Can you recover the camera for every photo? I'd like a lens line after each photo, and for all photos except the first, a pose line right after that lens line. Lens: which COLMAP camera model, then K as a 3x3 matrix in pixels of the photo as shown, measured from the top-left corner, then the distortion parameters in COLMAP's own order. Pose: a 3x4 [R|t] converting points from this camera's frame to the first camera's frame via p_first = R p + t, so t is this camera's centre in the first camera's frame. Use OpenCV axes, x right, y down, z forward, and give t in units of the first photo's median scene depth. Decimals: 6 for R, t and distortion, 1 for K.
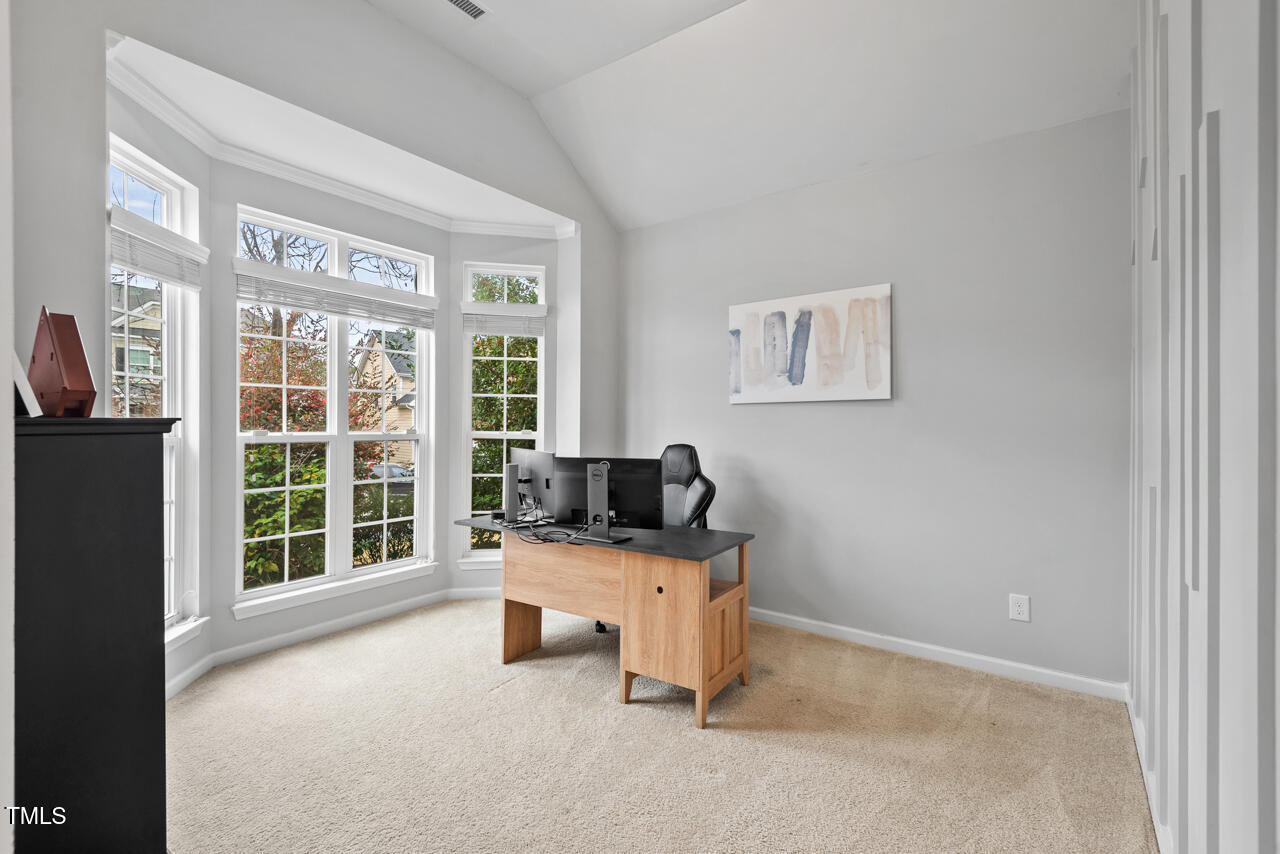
lens RADIAL K [[581.4, 0, 641.5], [0, 581.4, 422.6], [0, 0, 1]] dist [0.002066, 0.000150]
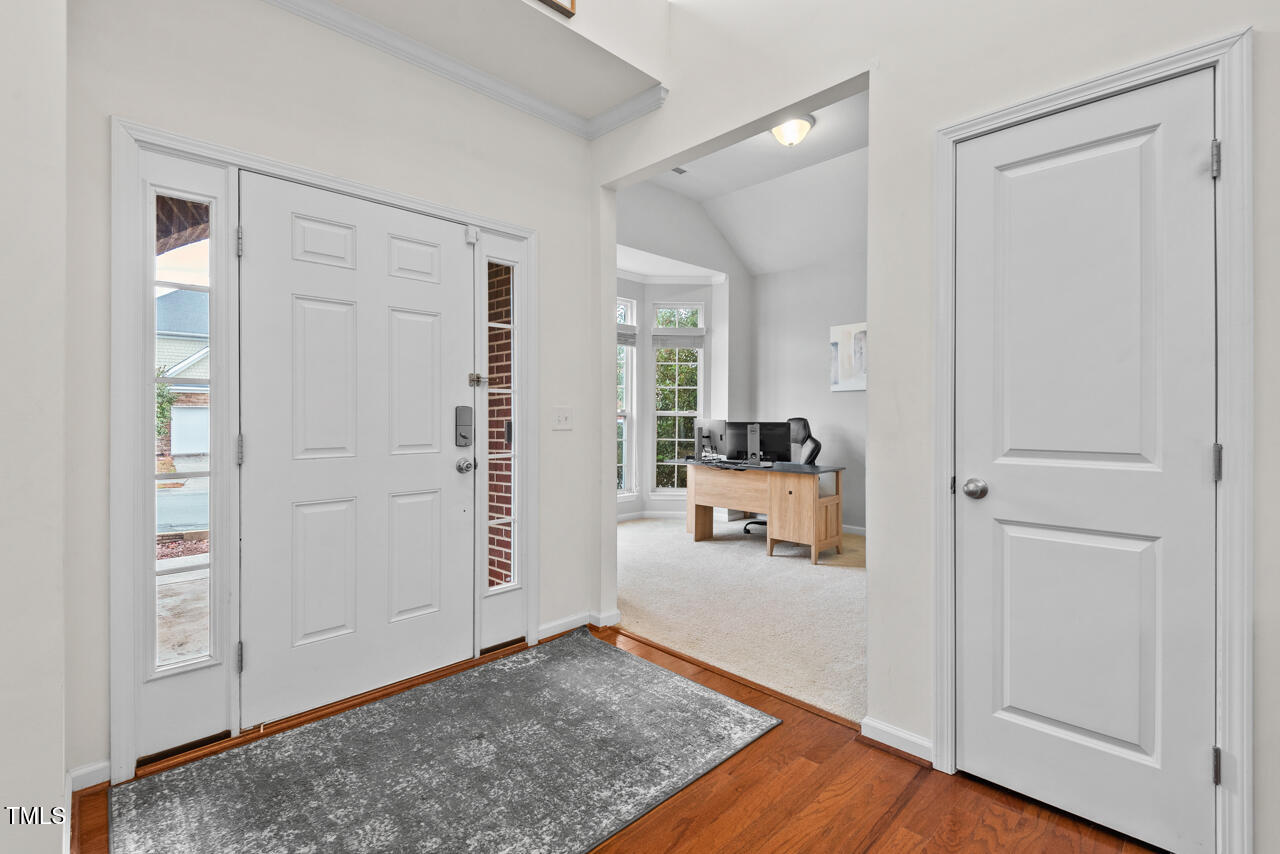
lens RADIAL K [[580.7, 0, 633.6], [0, 580.7, 415.4], [0, 0, 1]] dist [0.000445, -0.000476]
pose [[0.984135, -0.000410, -0.177418, -0.105677], [0.000533, 1.000000, 0.000645, 0.034909], [0.177418, -0.000729, 0.984135, -0.719145]]
